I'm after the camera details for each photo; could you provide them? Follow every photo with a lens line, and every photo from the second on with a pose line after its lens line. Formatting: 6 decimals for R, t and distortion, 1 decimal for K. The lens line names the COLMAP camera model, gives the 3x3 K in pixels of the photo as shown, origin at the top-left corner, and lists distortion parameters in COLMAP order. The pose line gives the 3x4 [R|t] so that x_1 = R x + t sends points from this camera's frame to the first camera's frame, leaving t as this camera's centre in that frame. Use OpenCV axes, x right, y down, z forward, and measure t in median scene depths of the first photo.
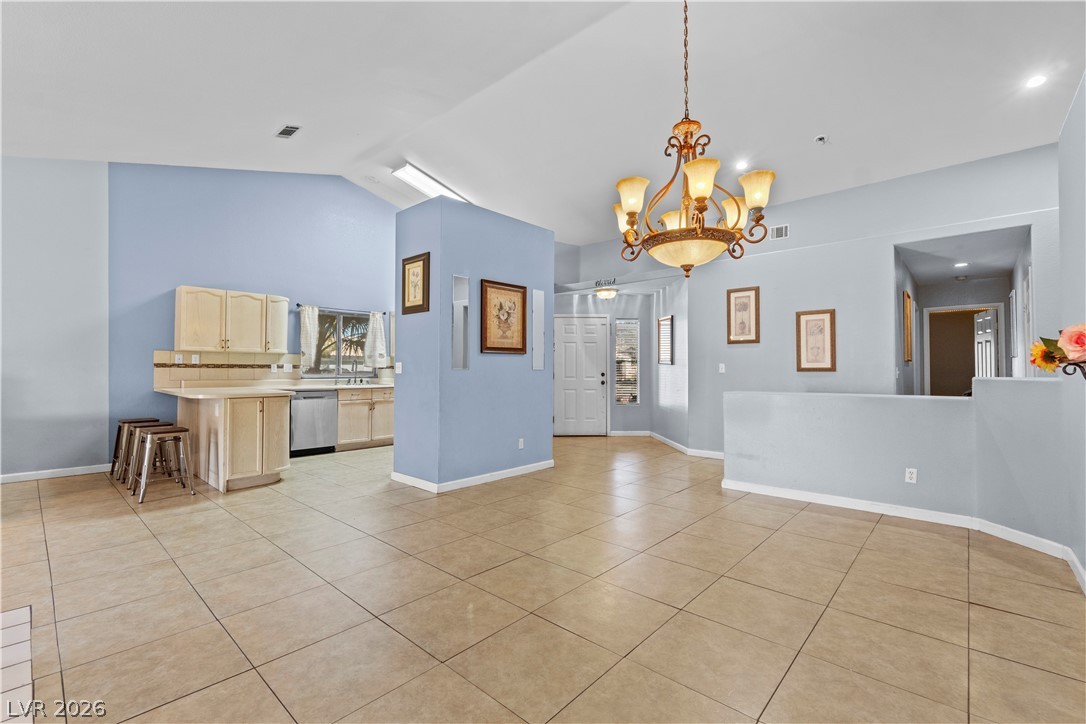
lens RADIAL K [[473.4, 0, 539.2], [0, 473.4, 363.7], [0, 0, 1]] dist [-0.001300, -0.000101]
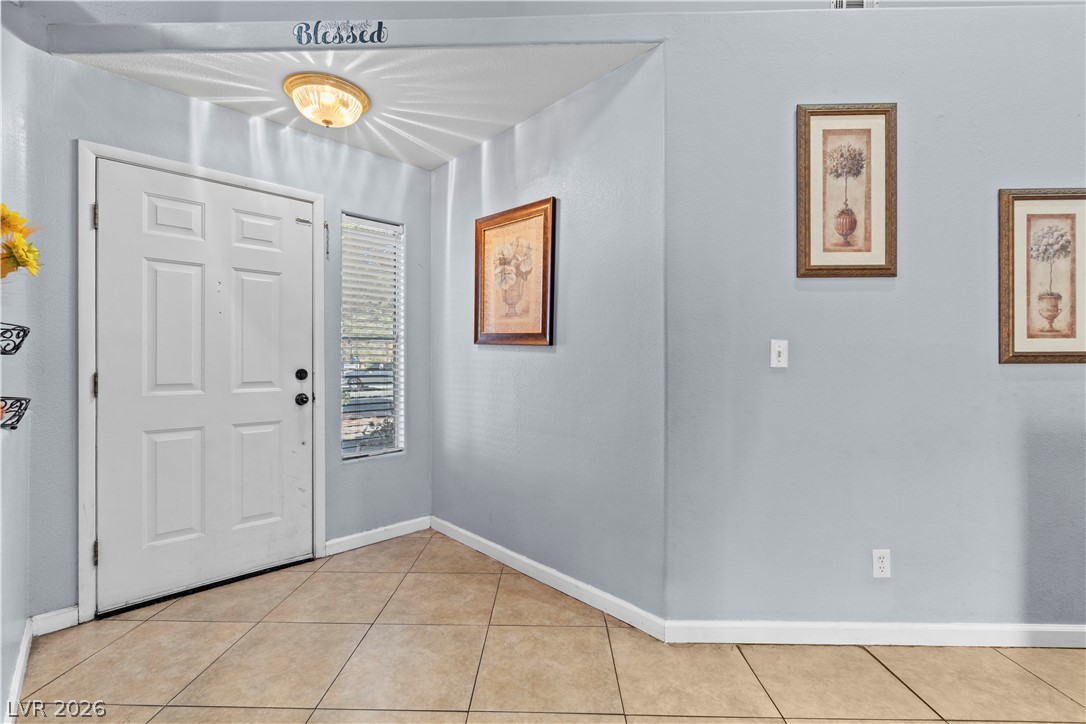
lens RADIAL K [[474.3, 0, 539.1], [0, 474.3, 359.3], [0, 0, 1]] dist [-0.001102, -0.000266]
pose [[0.755106, -0.000688, 0.655603, 0.049873], [-0.005772, 0.999954, 0.007698, 0.009999], [-0.655578, -0.009597, 0.755067, 0.735734]]
